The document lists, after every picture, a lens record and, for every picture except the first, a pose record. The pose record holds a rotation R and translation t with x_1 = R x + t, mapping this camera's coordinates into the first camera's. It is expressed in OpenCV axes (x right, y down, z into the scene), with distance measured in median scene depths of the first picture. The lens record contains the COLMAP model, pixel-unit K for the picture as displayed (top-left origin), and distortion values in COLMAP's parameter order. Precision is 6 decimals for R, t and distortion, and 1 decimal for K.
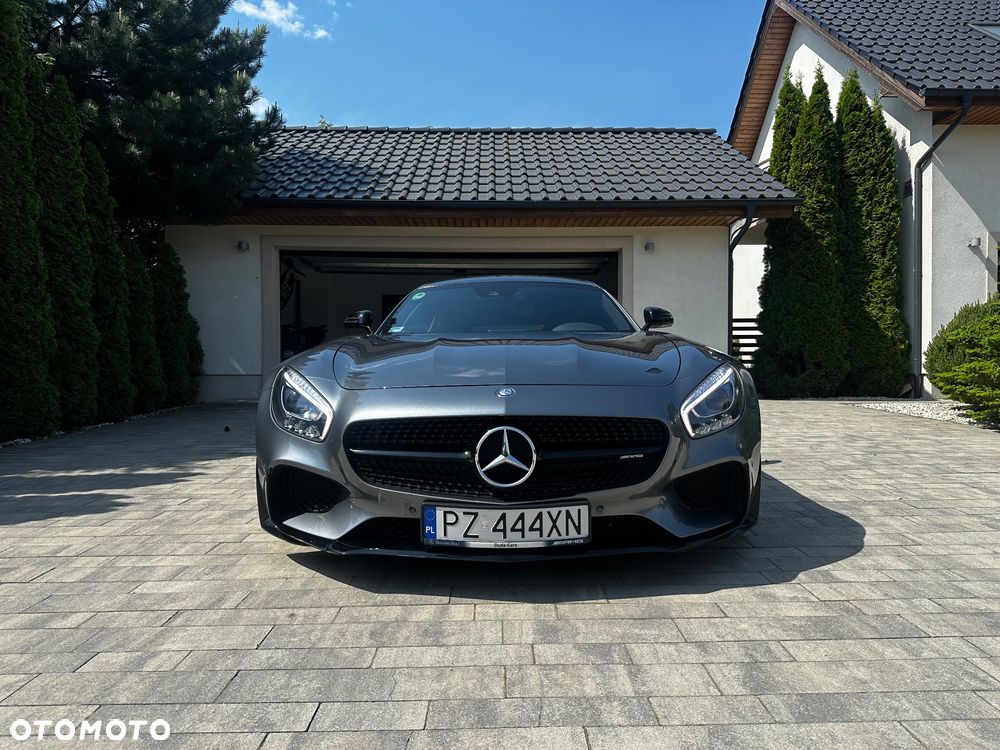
lens RADIAL K [[706.6, 0, 505.3], [0, 706.6, 378.1], [0, 0, 1]] dist [0.020992, -0.028092]
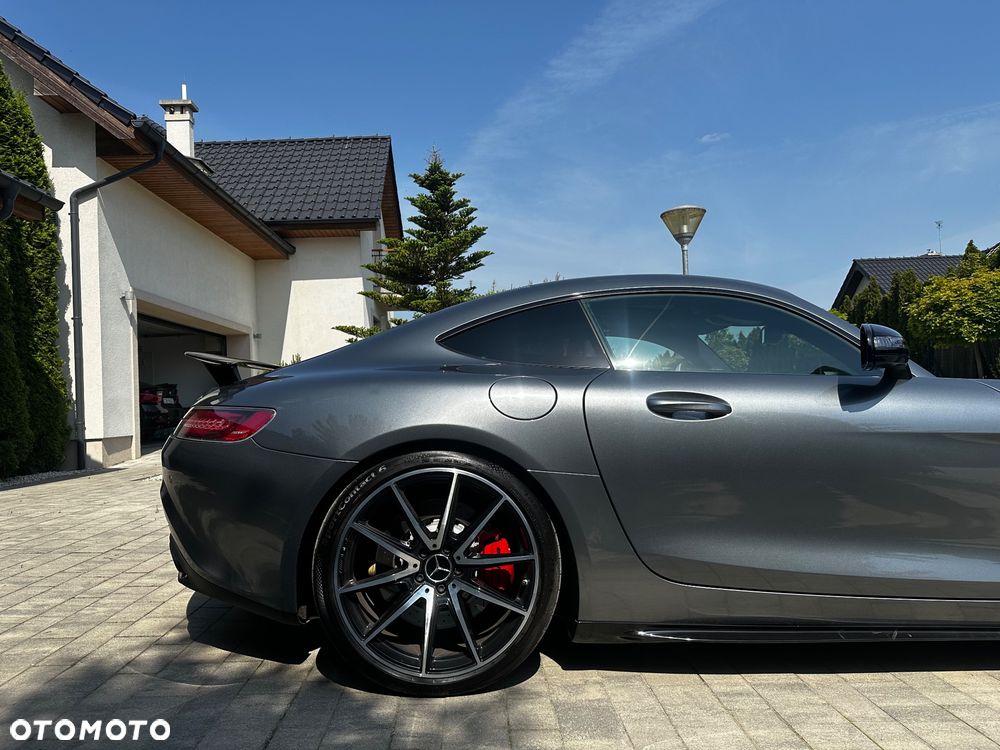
lens RADIAL K [[706.6, 0, 500.5], [0, 706.6, 369.7], [0, 0, 1]] dist [0.020992, -0.028092]
pose [[-0.036861, 0.047203, 0.998205, -0.300105], [0.050896, 0.997676, -0.045298, -0.028117], [-0.998023, 0.049135, -0.039177, 0.580743]]
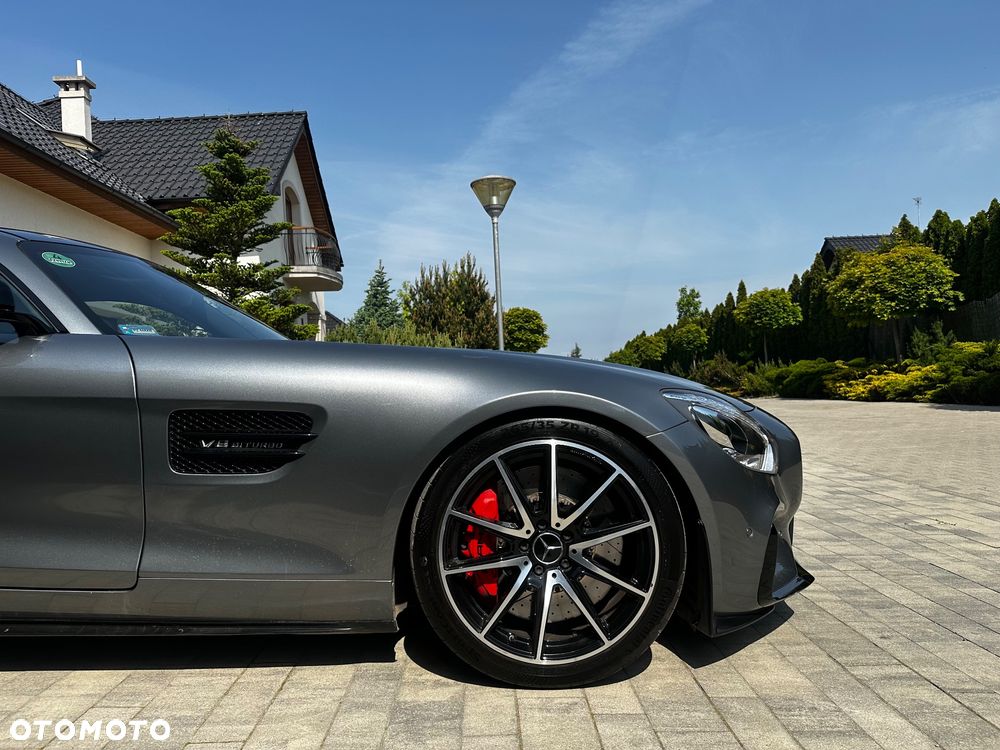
lens RADIAL K [[706.6, 0, 500.0], [0, 706.6, 377.1], [0, 0, 1]] dist [0.020992, -0.028092]
pose [[-0.018443, 0.014647, 0.999723, -0.275266], [0.054397, 0.998426, -0.013624, -0.008321], [-0.998349, 0.054131, -0.019211, 0.330539]]
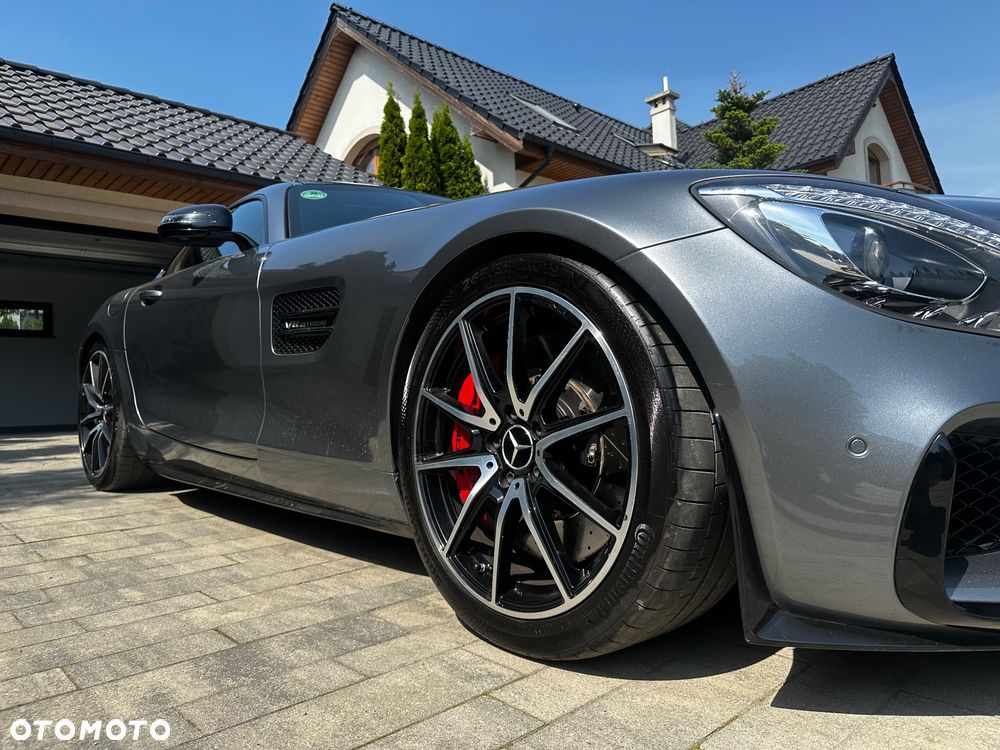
lens RADIAL K [[706.6, 0, 503.0], [0, 706.6, 377.6], [0, 0, 1]] dist [0.020992, -0.028092]
pose [[0.732209, -0.002500, 0.681076, -0.183932], [0.048108, 0.997685, -0.048057, 0.025715], [-0.679379, 0.067953, 0.730634, 0.232596]]
